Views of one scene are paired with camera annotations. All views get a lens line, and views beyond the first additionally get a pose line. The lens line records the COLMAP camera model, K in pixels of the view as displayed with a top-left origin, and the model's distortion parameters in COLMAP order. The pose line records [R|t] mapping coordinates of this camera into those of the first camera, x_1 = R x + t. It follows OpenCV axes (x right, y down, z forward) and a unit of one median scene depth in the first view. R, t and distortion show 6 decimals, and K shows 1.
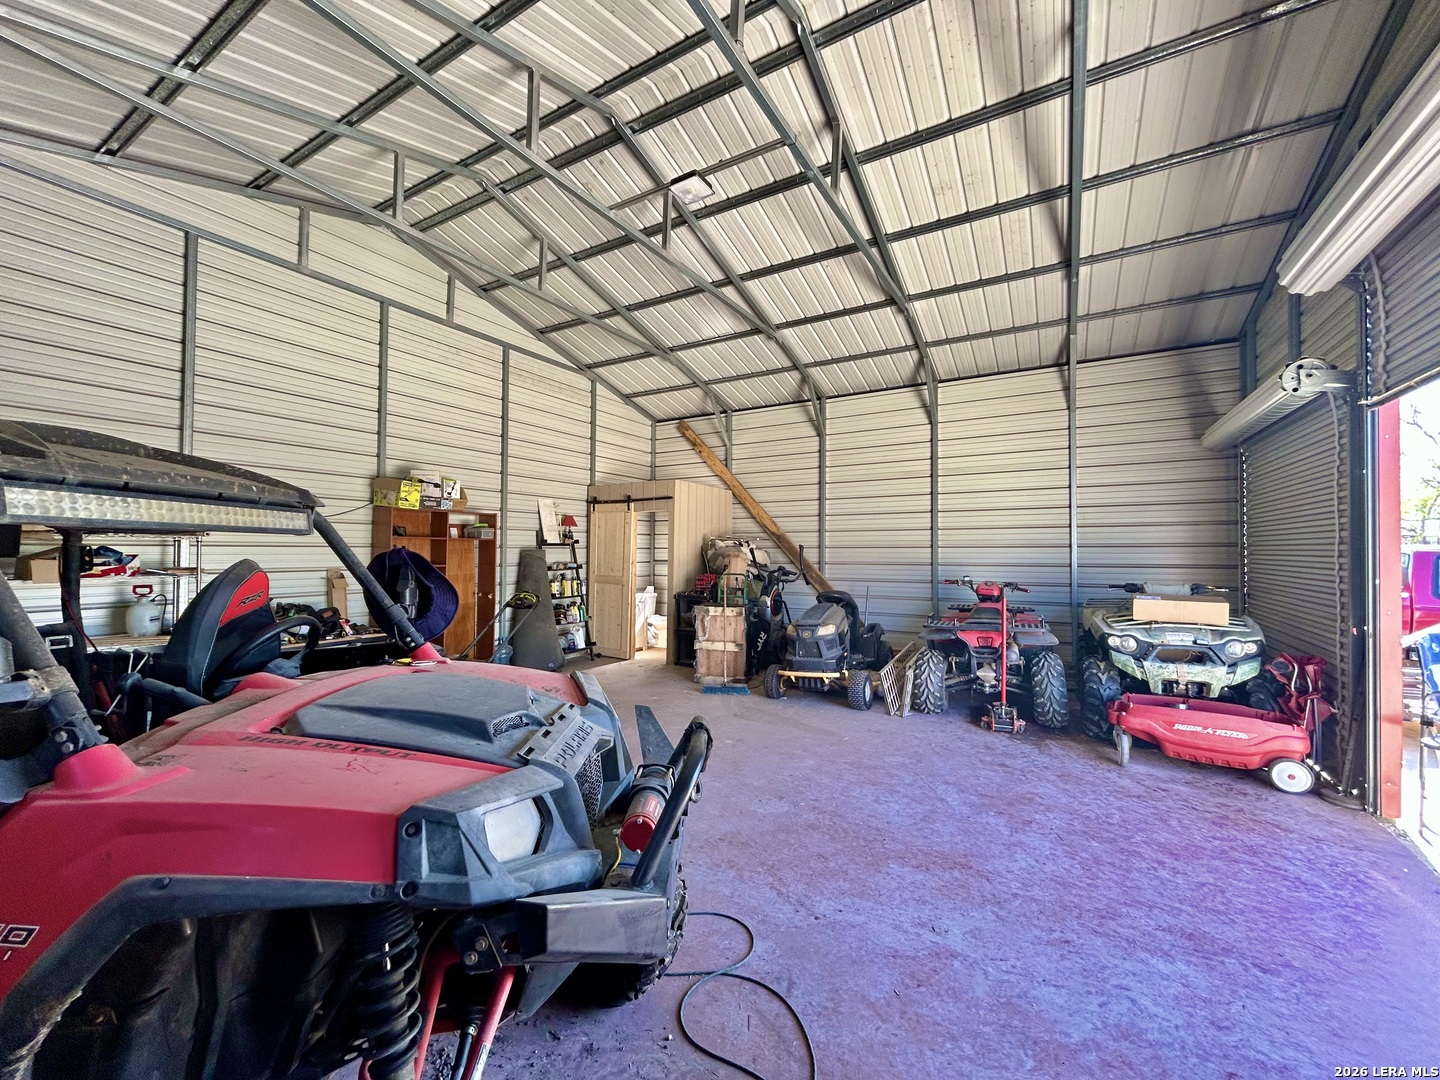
lens RADIAL K [[586.8, 0, 717.6], [0, 586.8, 541.4], [0, 0, 1]] dist [-0.000611, 0.001366]
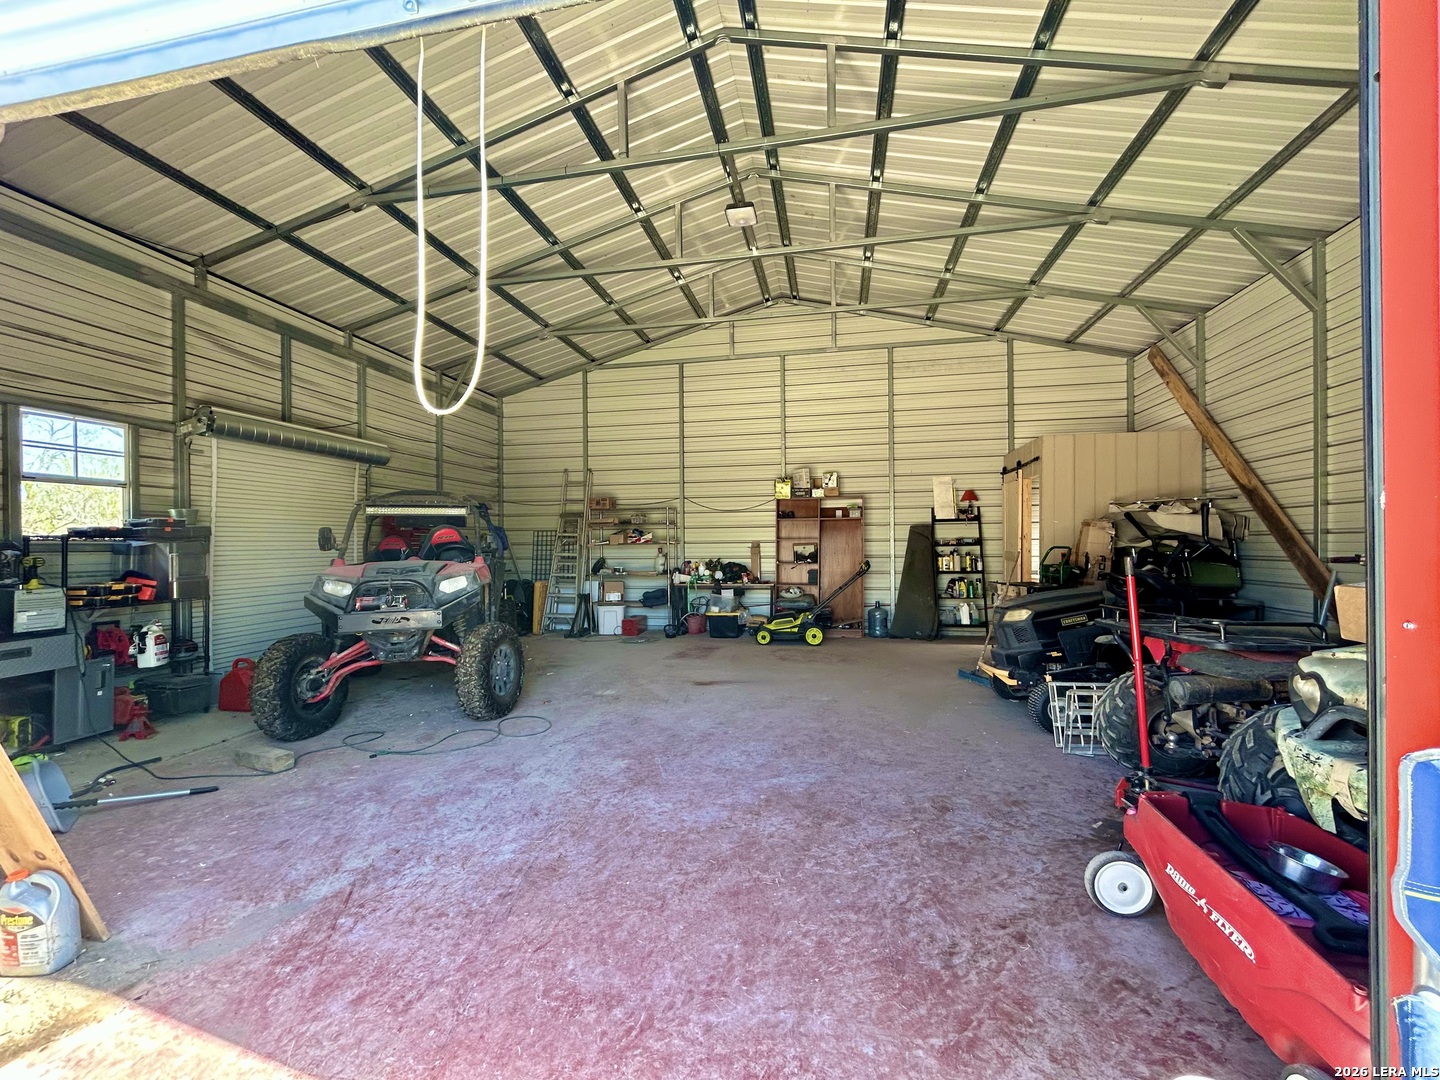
lens RADIAL K [[586.8, 0, 717.6], [0, 586.8, 541.4], [0, 0, 1]] dist [-0.000611, 0.001366]
pose [[0.333893, -0.009366, -0.942564, 0.542283], [0.030625, 0.999531, 0.000916, 0.028625], [0.942113, -0.029172, 0.334023, 0.269237]]
